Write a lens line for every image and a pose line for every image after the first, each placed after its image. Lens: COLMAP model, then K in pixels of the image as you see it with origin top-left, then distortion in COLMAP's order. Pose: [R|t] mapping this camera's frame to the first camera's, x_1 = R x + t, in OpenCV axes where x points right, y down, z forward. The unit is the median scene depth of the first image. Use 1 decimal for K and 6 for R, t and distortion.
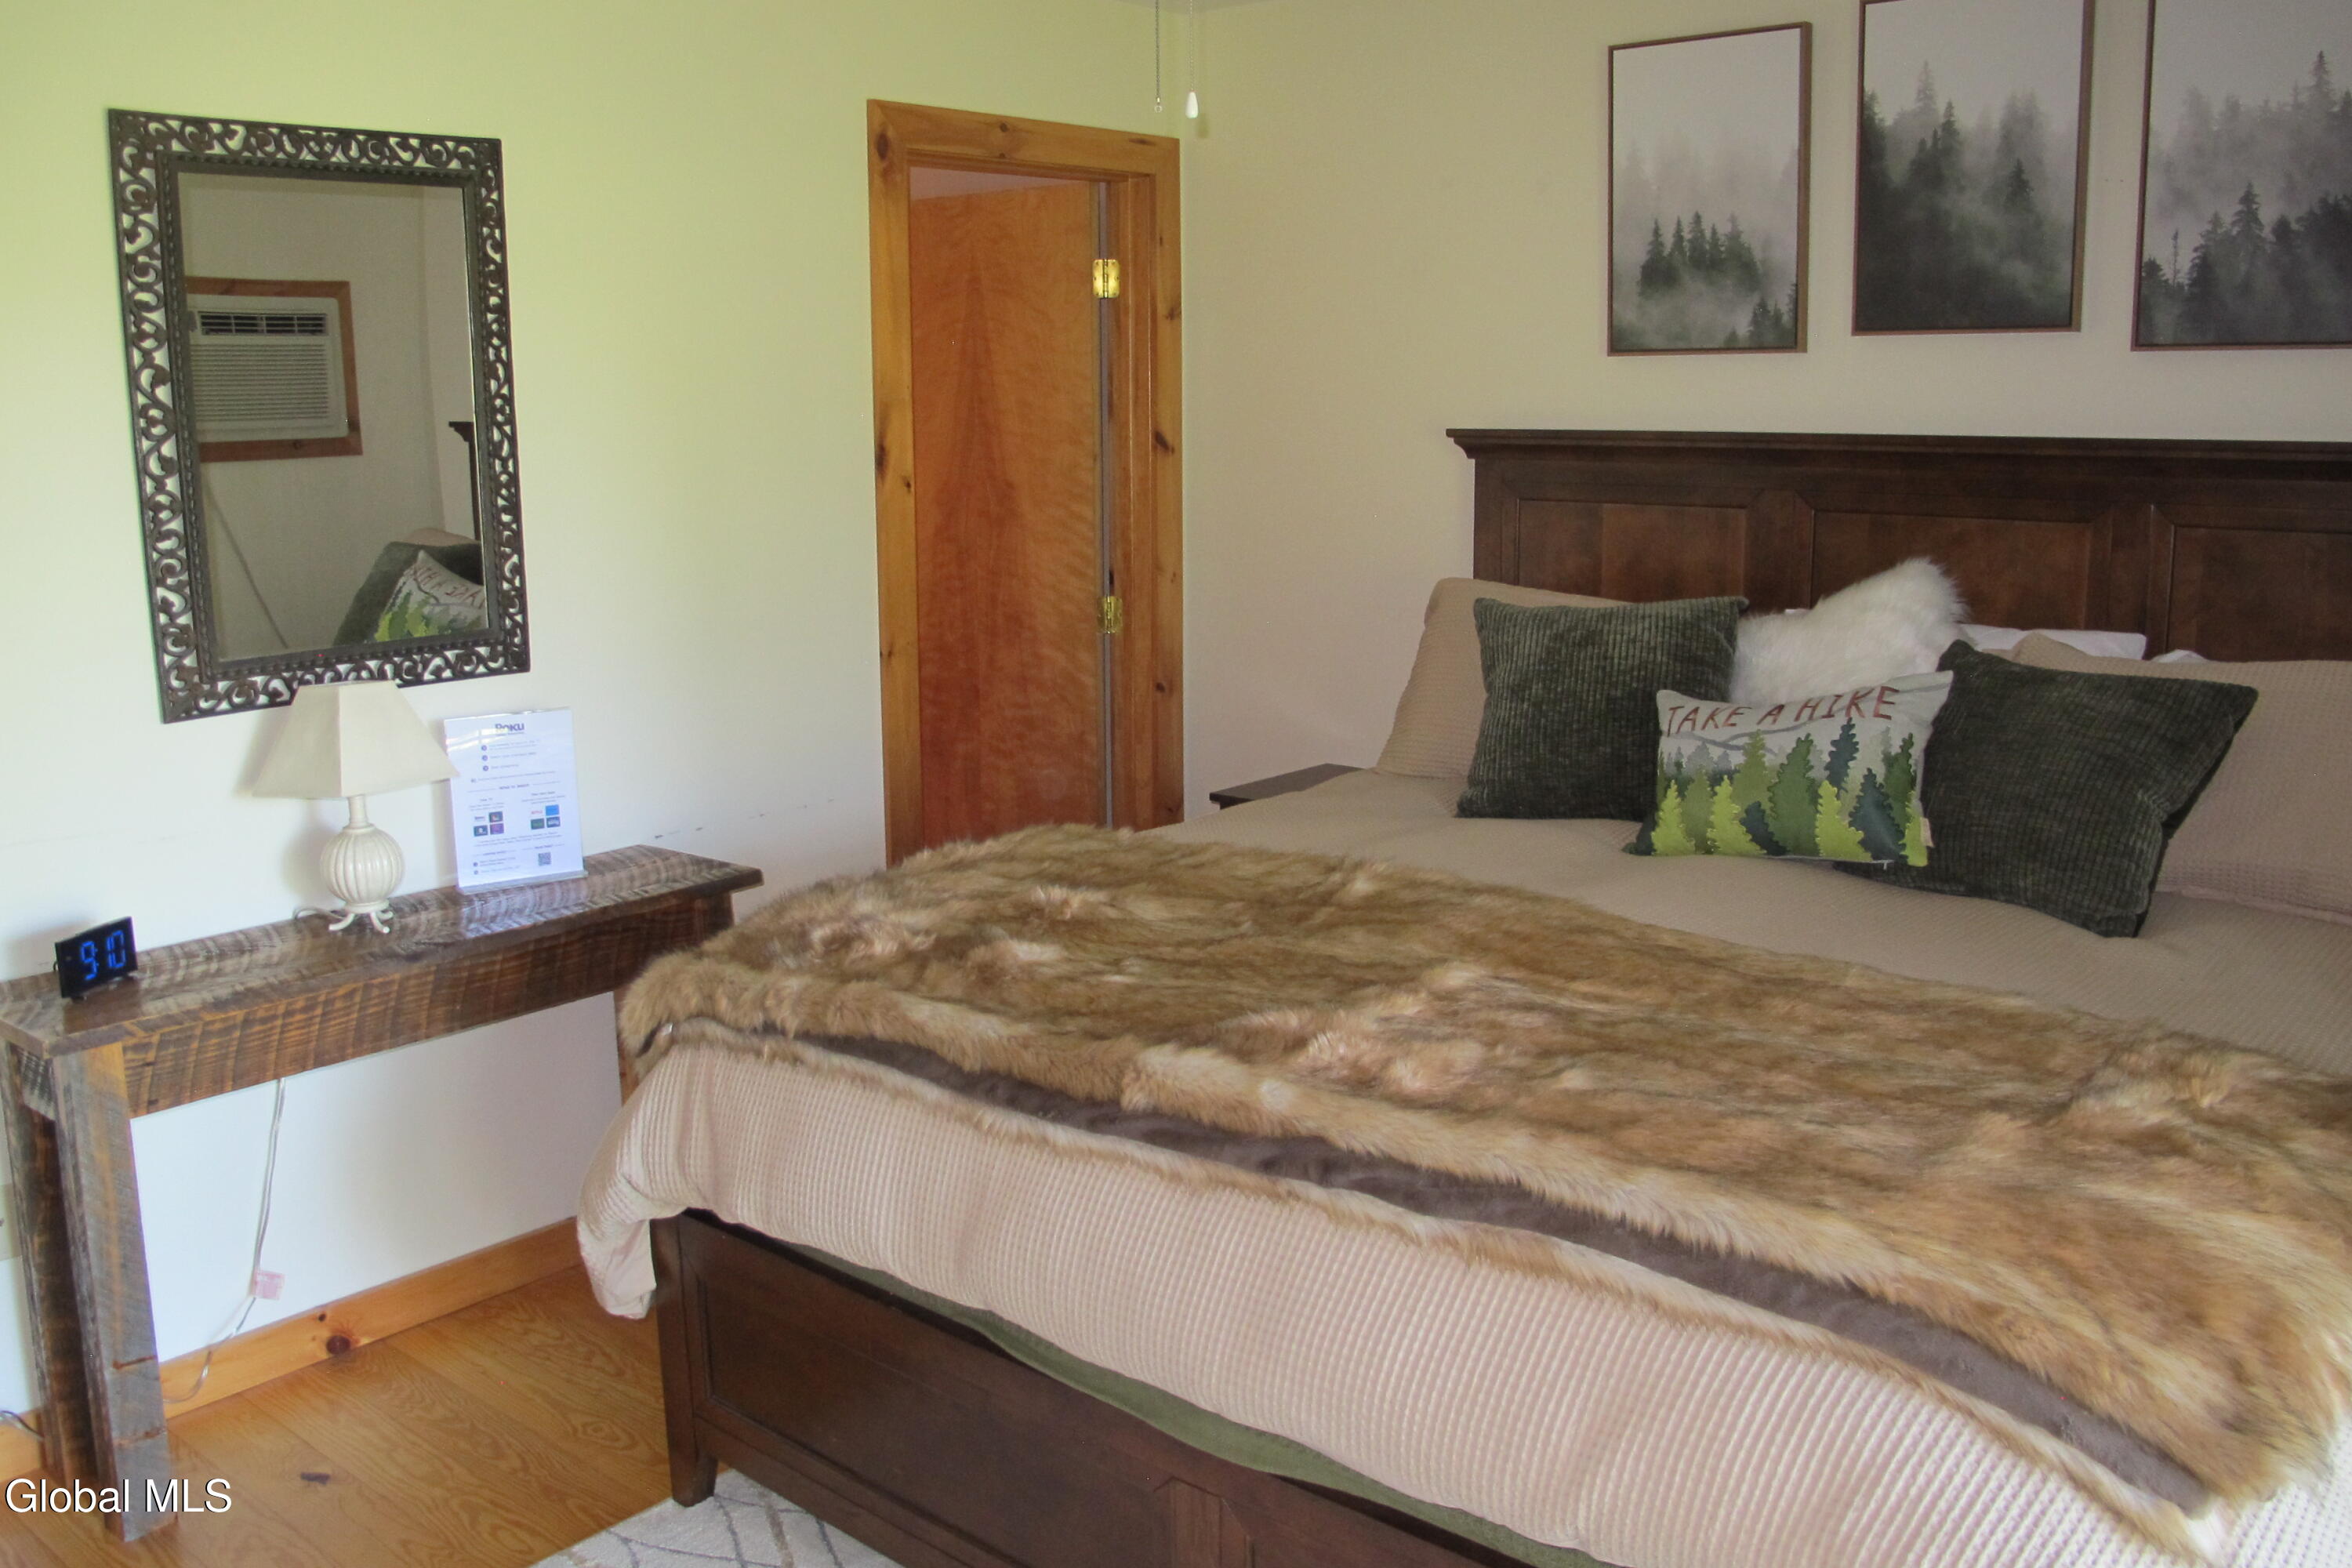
lens RADIAL K [[2074.2, 0, 1176.0], [0, 2074.2, 784.0], [0, 0, 1]] dist [-0.180562, 0.162626]
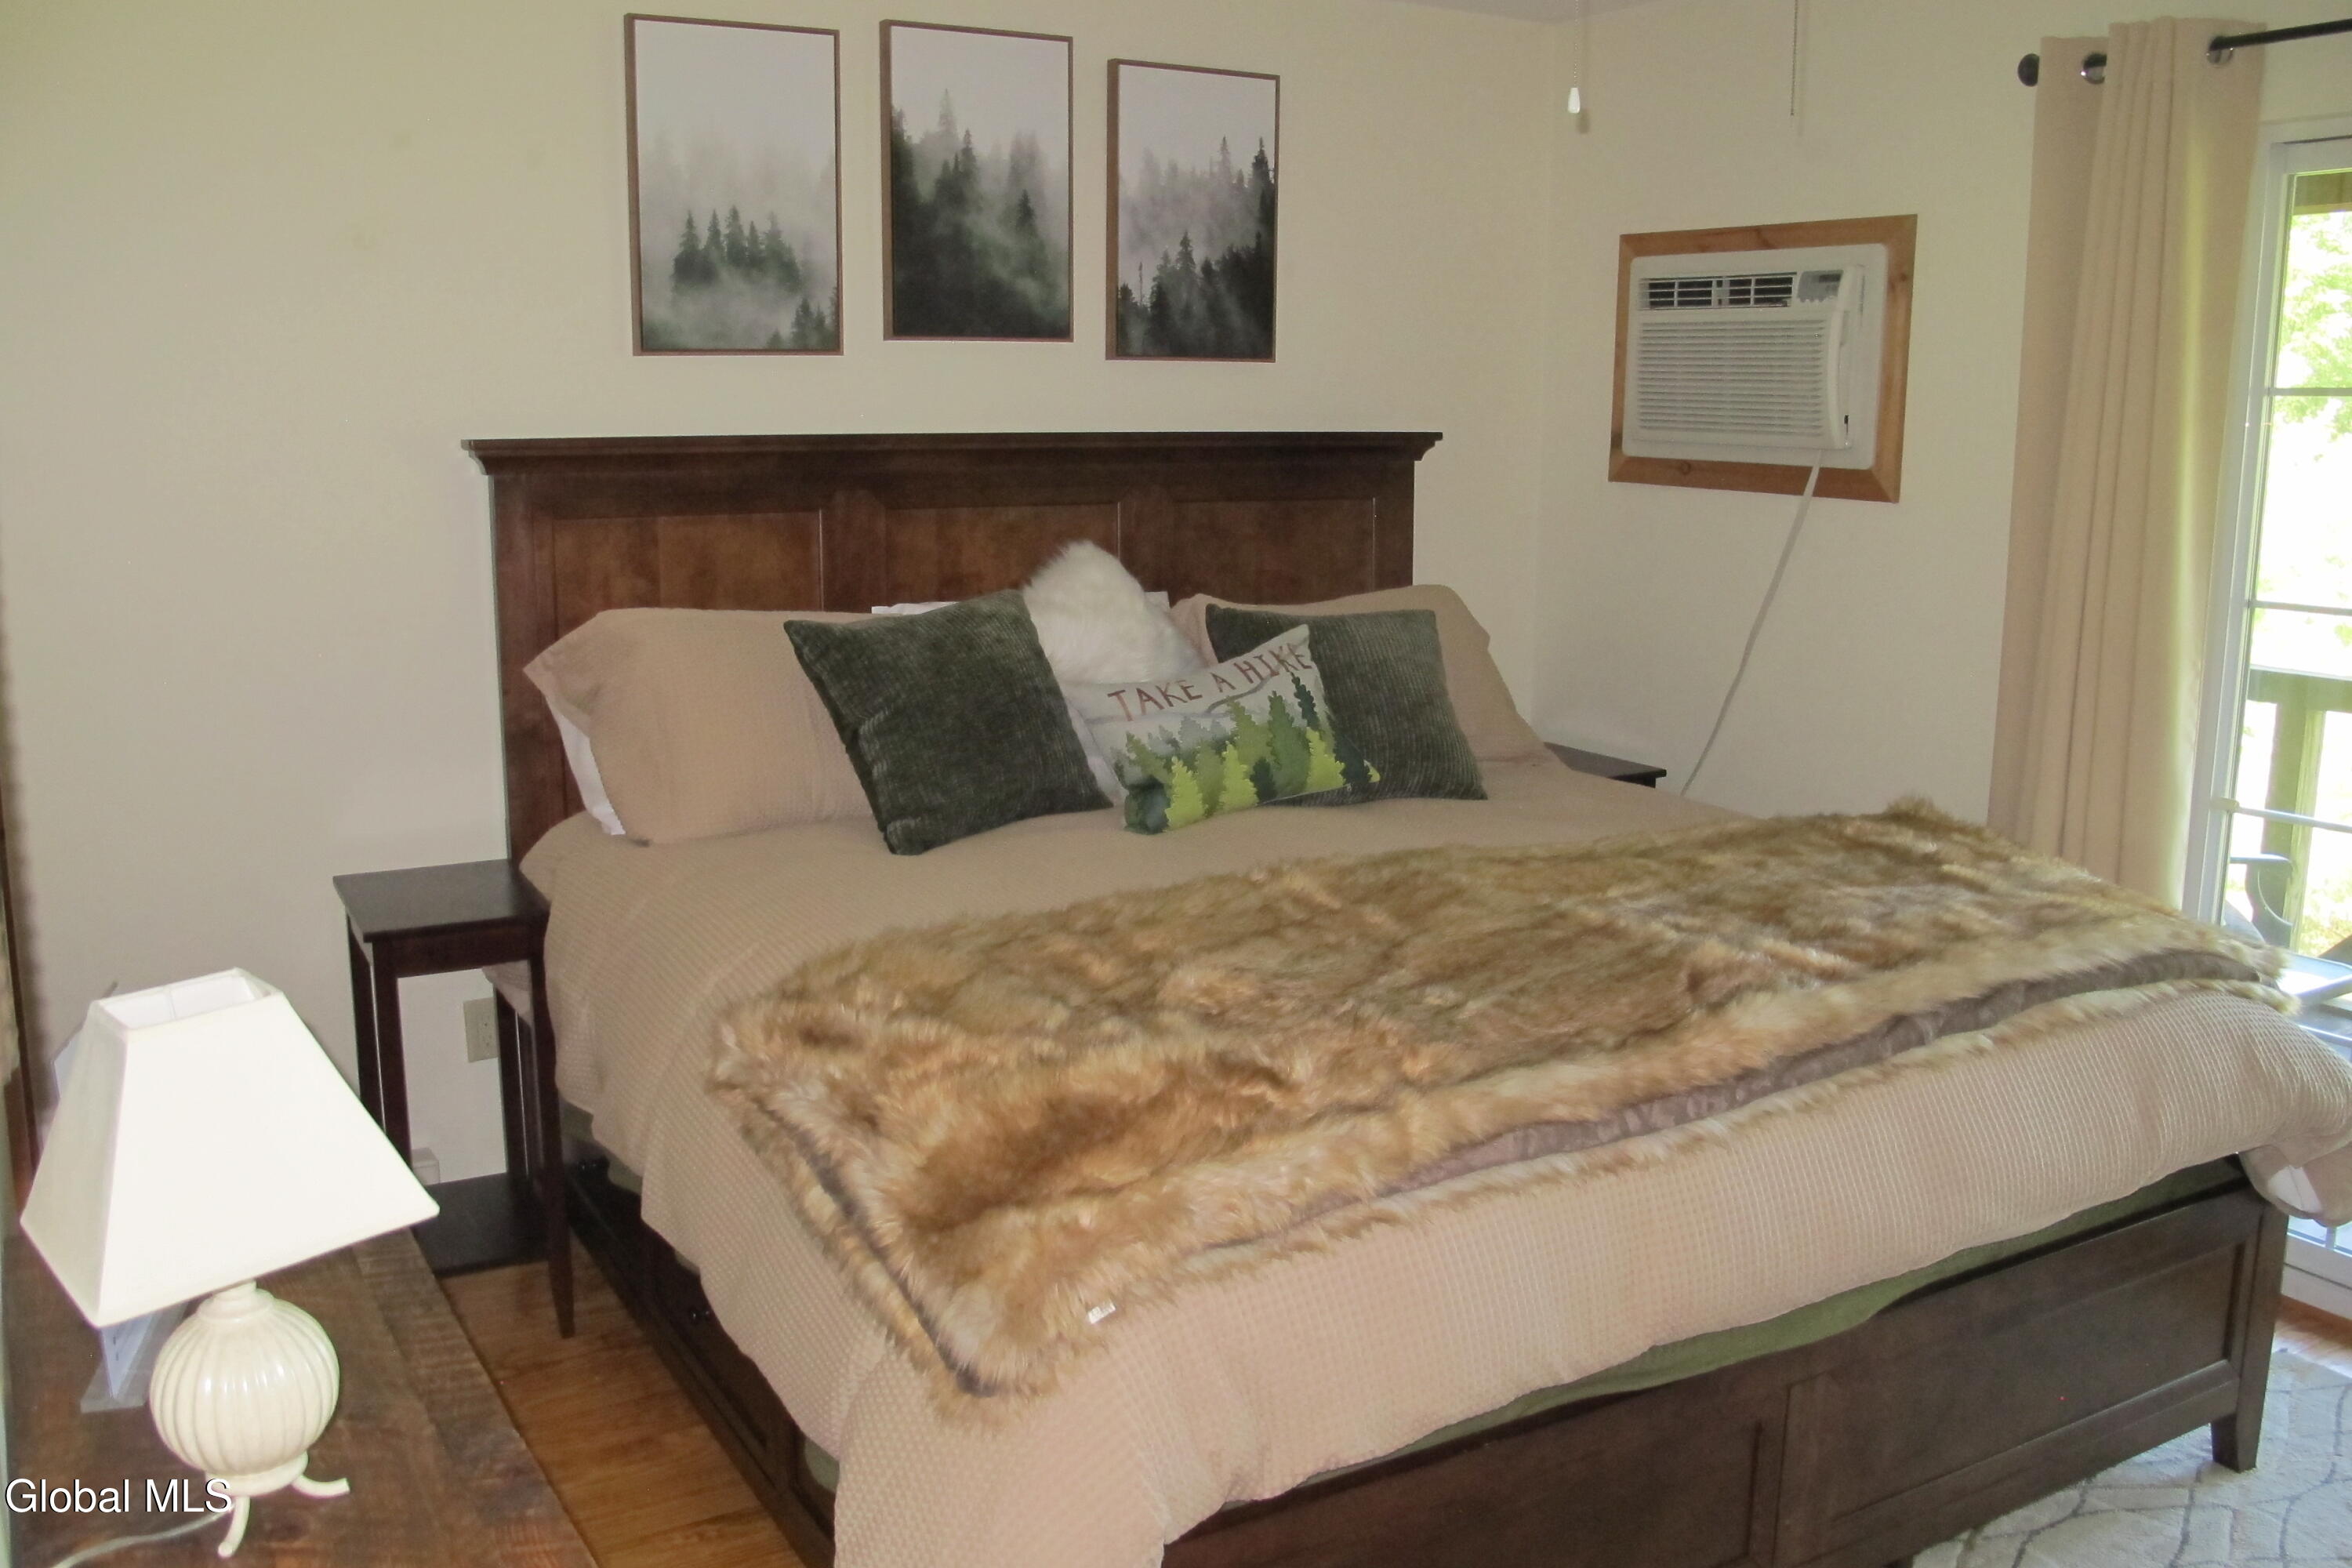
lens RADIAL K [[1988.7, 0, 1176.0], [0, 1988.7, 784.0], [0, 0, 1]] dist [-0.103752, 0.015779]
pose [[0.306349, -0.168694, 0.936852, -0.664070], [0.165283, 0.978650, 0.122172, -0.103446], [-0.937460, 0.117419, 0.327691, 0.590012]]
